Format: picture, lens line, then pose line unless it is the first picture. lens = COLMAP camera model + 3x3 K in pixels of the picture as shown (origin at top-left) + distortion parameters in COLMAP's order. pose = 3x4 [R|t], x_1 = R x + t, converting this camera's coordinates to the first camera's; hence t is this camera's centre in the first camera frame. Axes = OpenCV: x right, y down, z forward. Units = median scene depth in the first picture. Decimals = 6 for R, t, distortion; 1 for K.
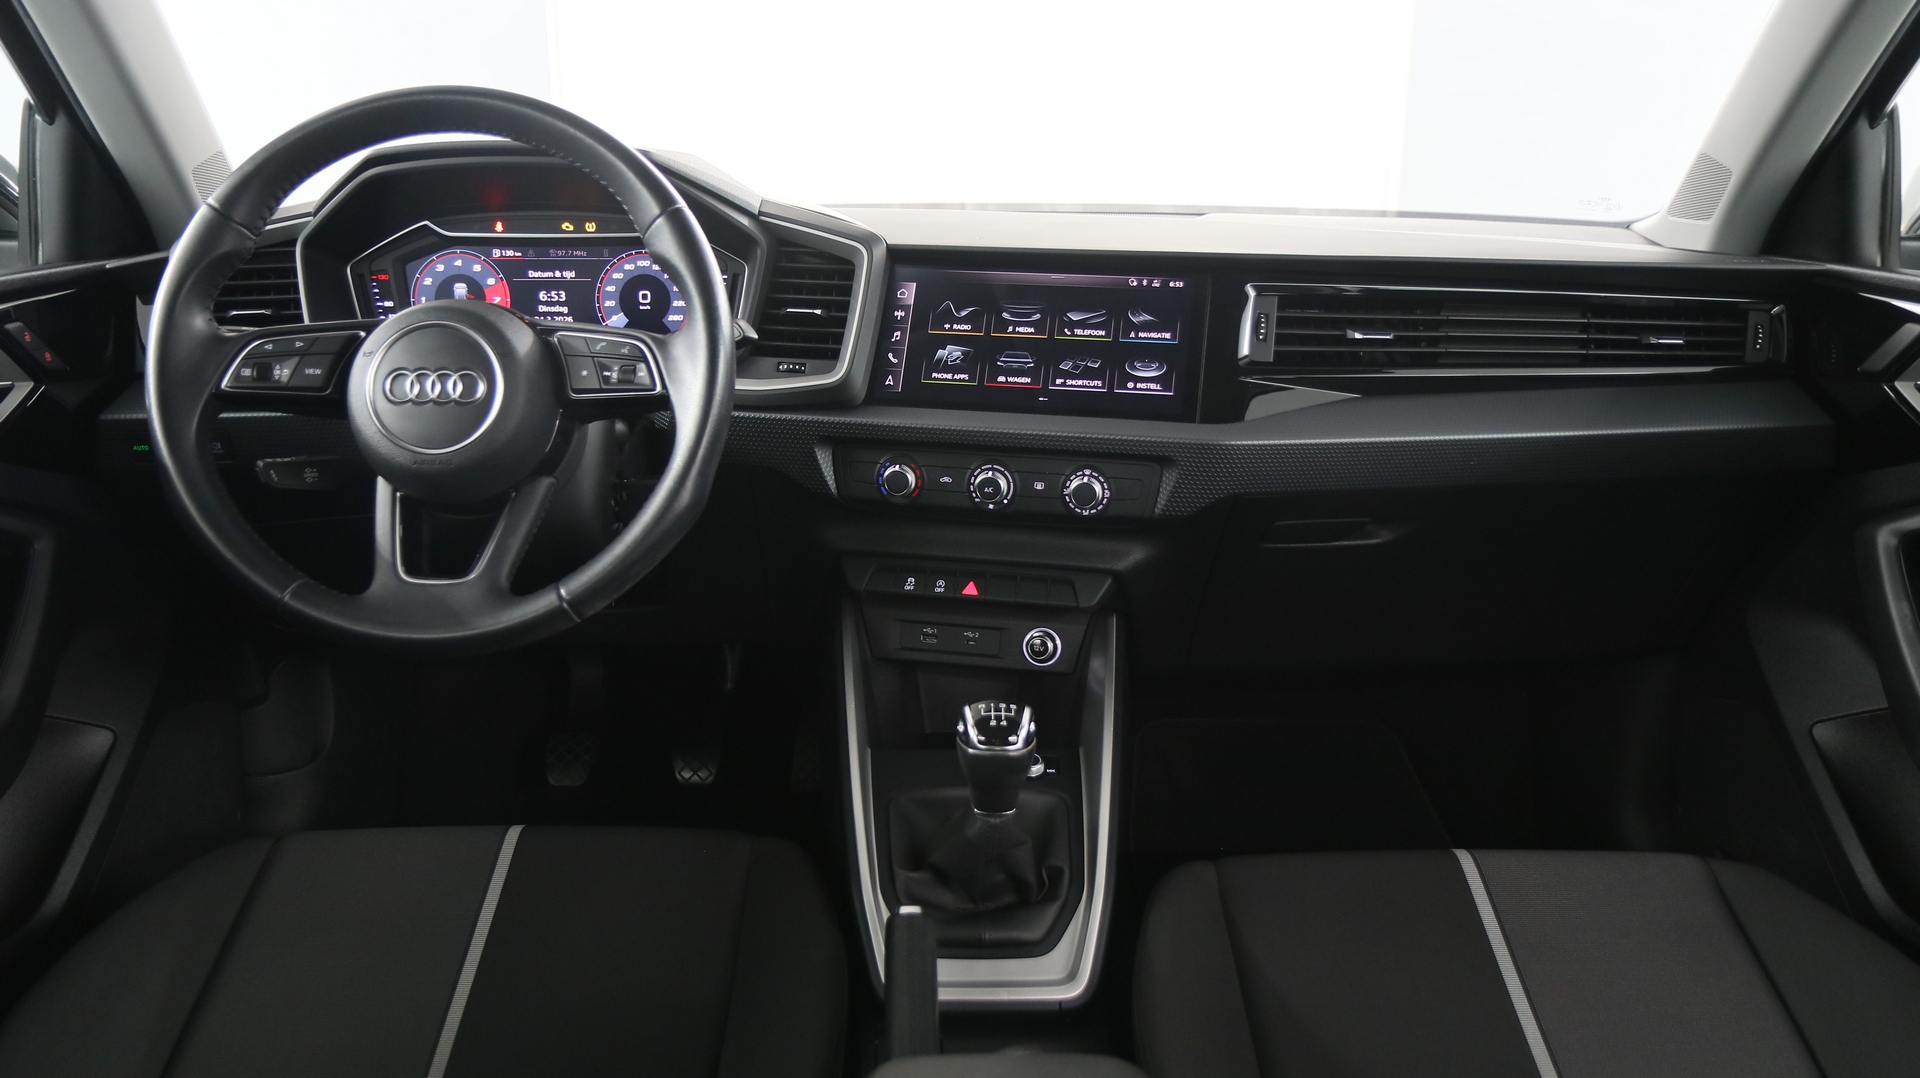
lens RADIAL K [[1446.0, 0, 956.6], [0, 1446.0, 553.6], [0, 0, 1]] dist [-0.014915, 0.006627]
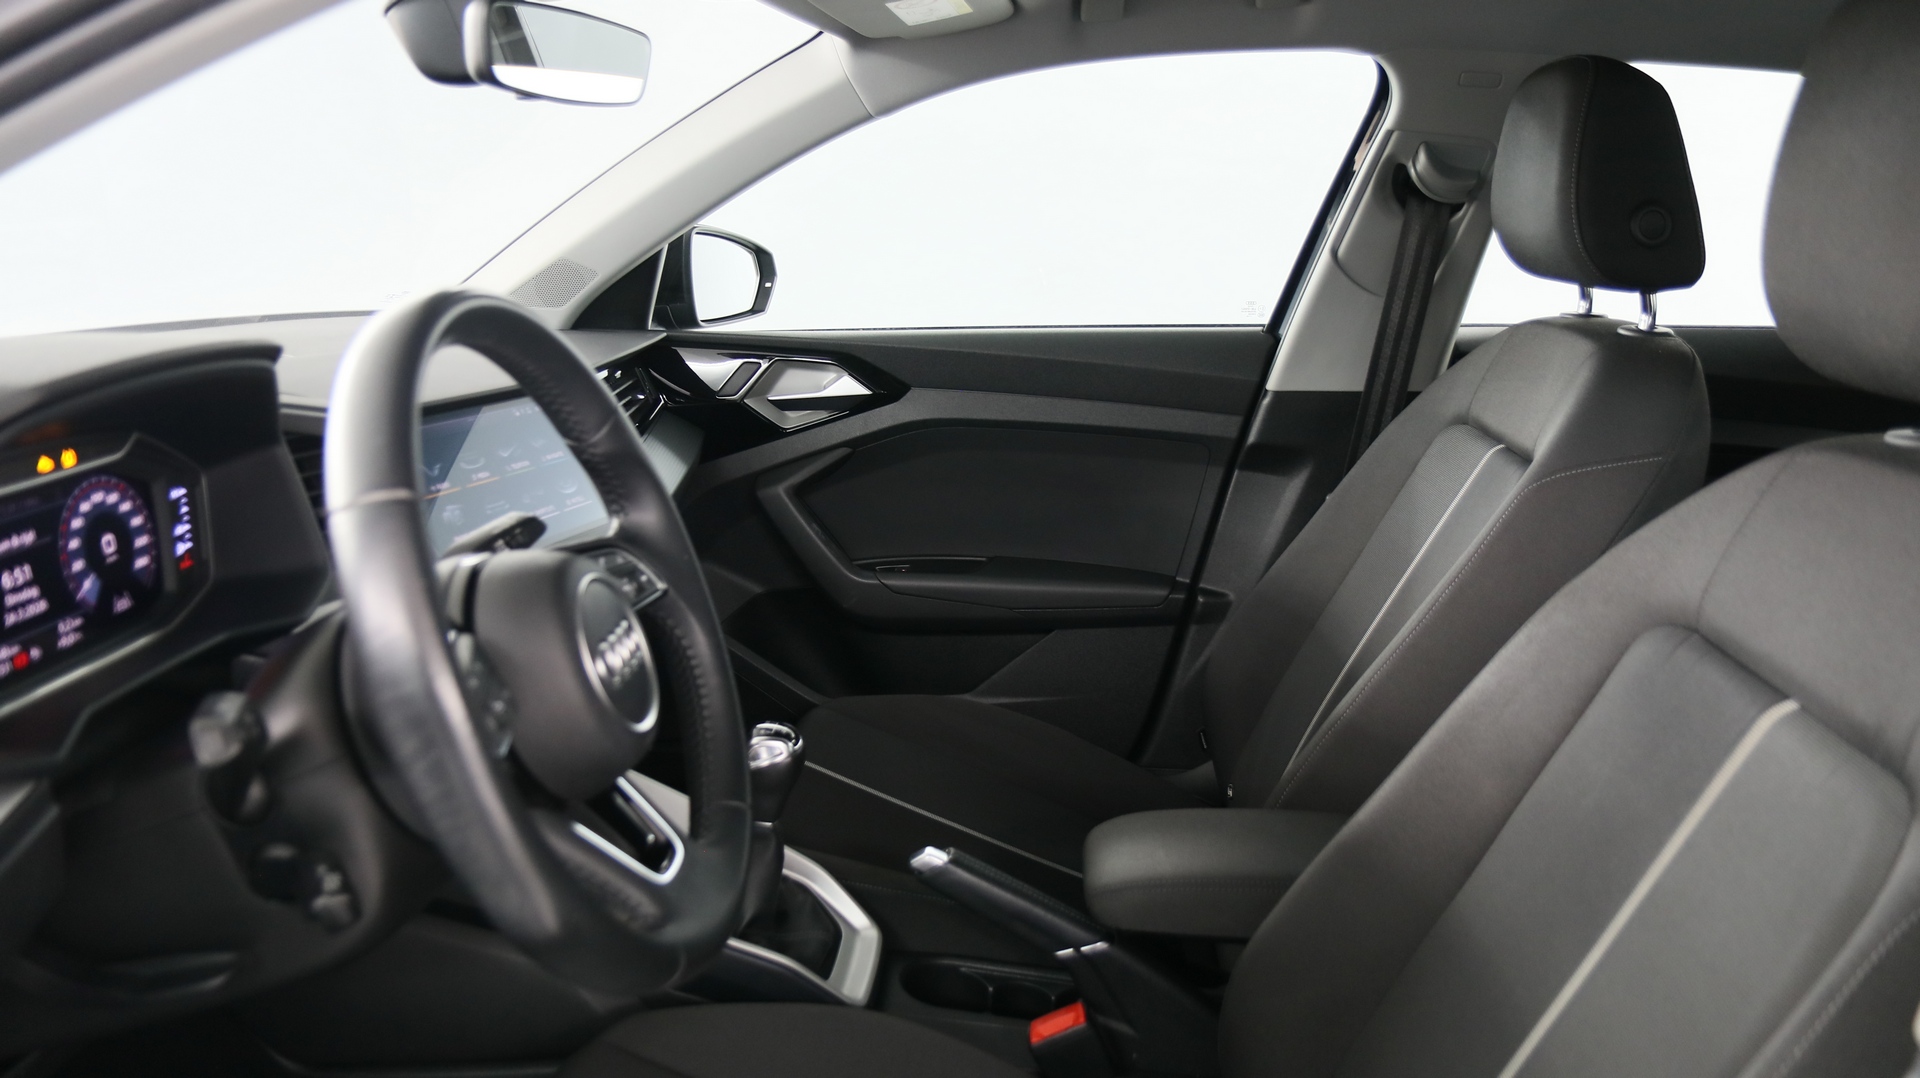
lens RADIAL K [[1446.0, 0, 950.1], [0, 1446.0, 541.1], [0, 0, 1]] dist [-0.014915, 0.006627]
pose [[0.097018, -0.237026, 0.966647, -0.897513], [0.237834, 0.948612, 0.208733, -0.241712], [-0.966448, 0.209651, 0.148406, 0.540171]]
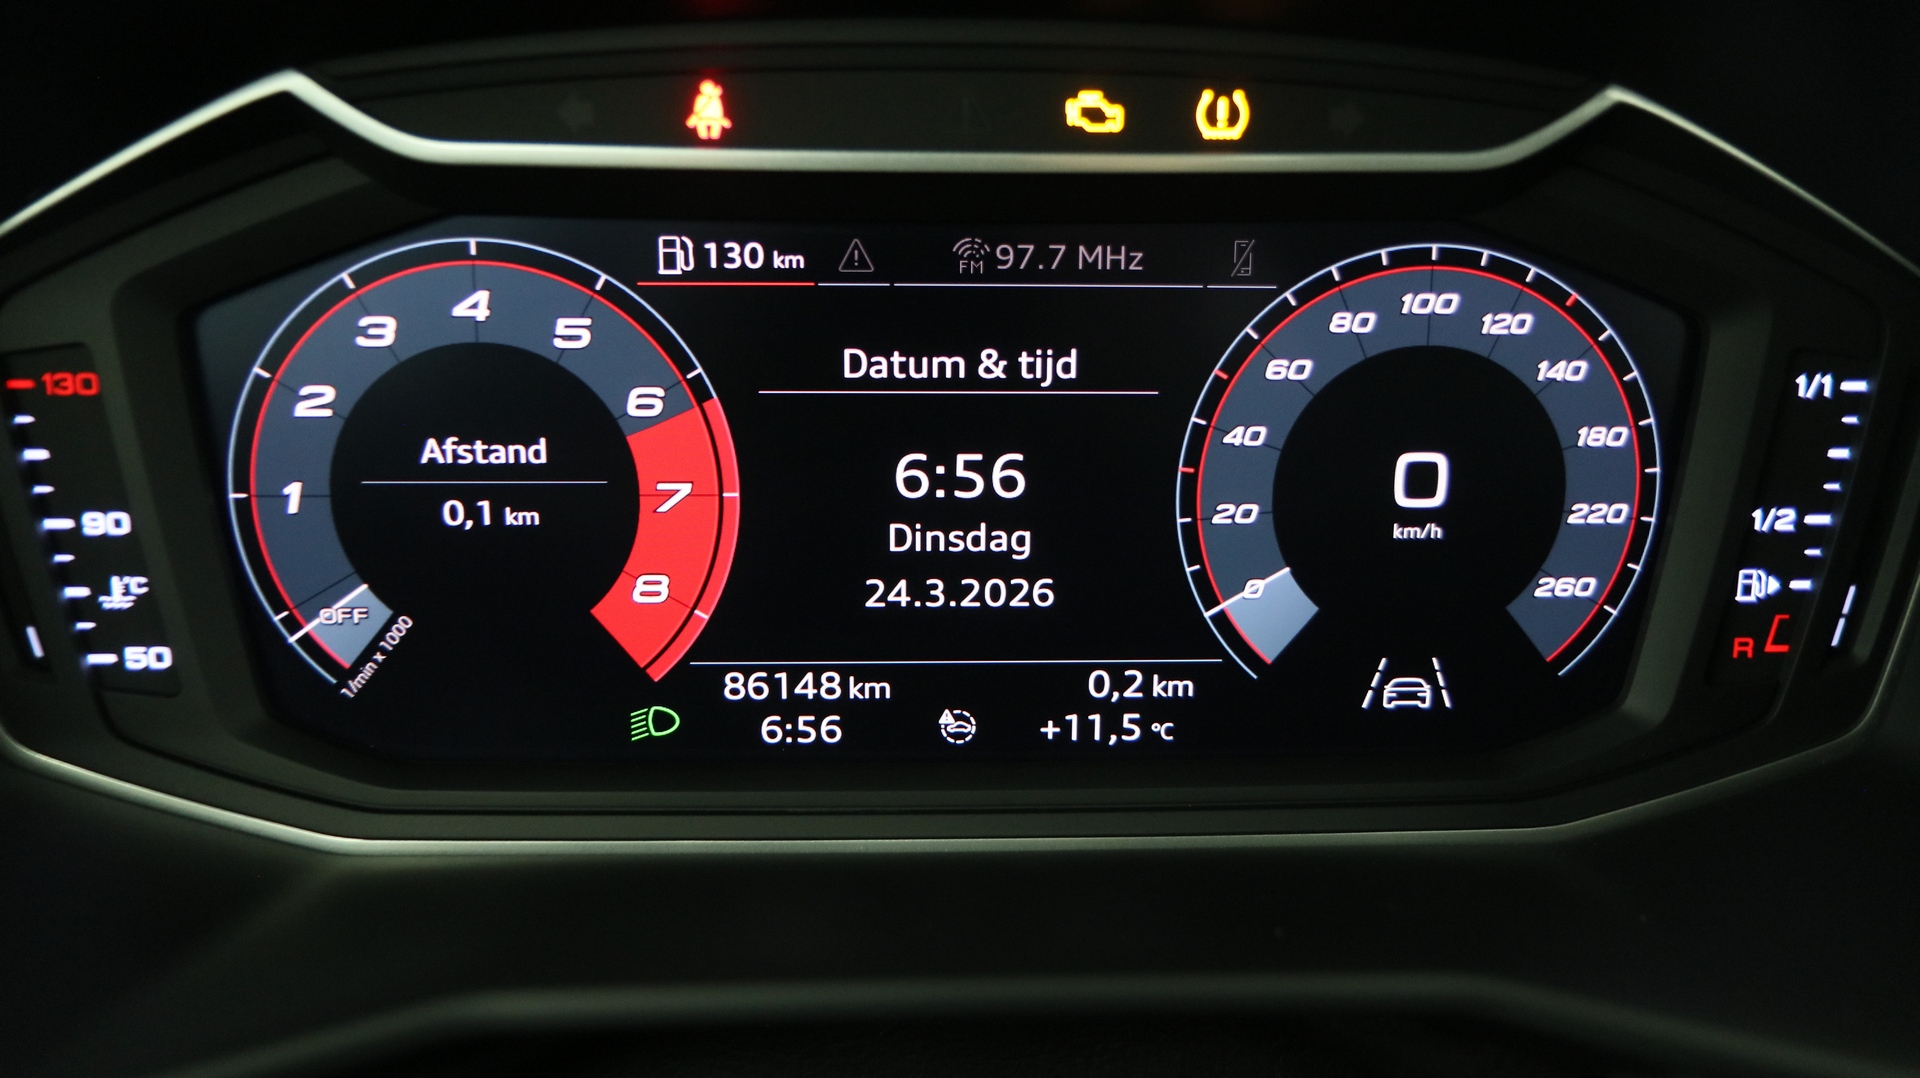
lens RADIAL K [[1446.0, 0, 970.4], [0, 1446.0, 546.5], [0, 0, 1]] dist [-0.014915, 0.006627]
pose [[0.999903, 0.002294, 0.013756, -0.298616], [-0.002828, 0.999238, 0.038919, -0.187476], [-0.013656, -0.038954, 0.999148, 0.853847]]
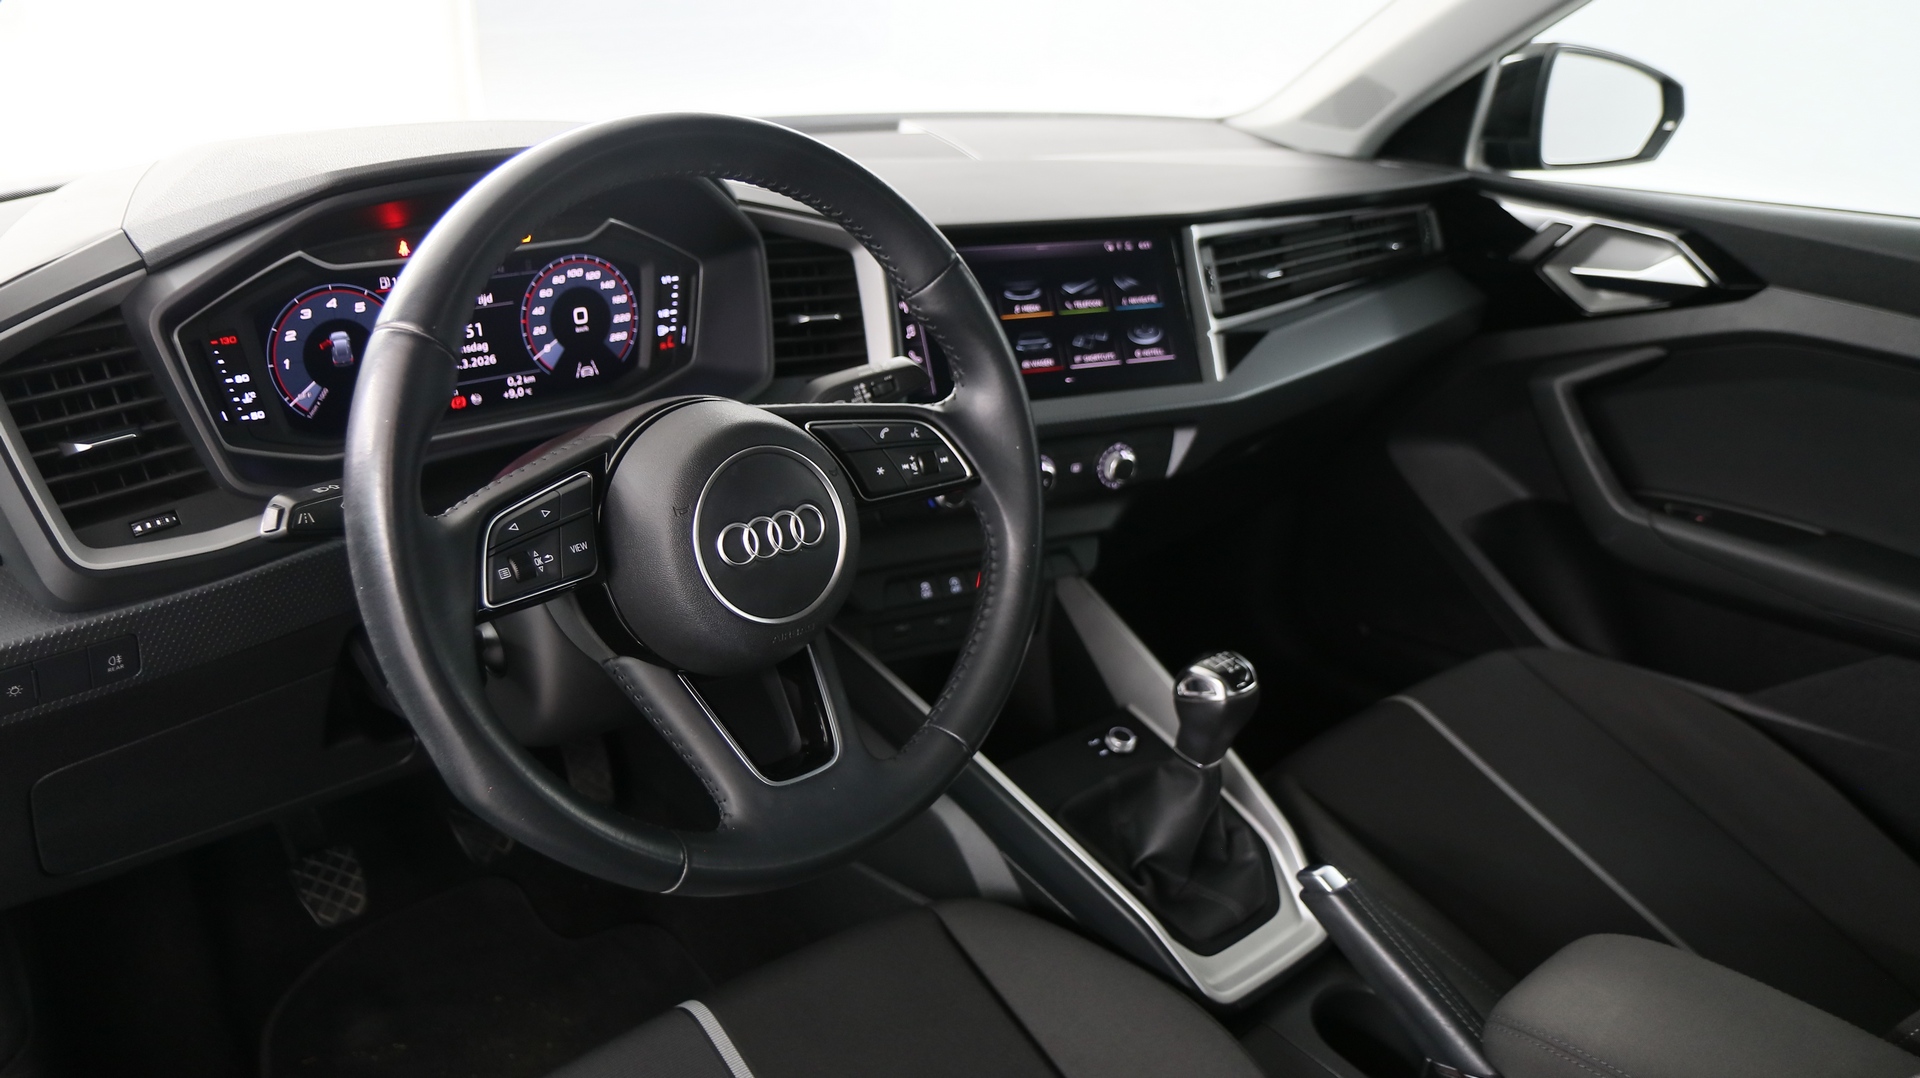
lens RADIAL K [[1446.0, 0, 973.5], [0, 1446.0, 526.9], [0, 0, 1]] dist [-0.014915, 0.006627]
pose [[0.759656, -0.221445, 0.611462, -0.590250], [0.133476, 0.973314, 0.186667, -0.195786], [-0.636480, -0.060187, 0.768941, 0.280065]]
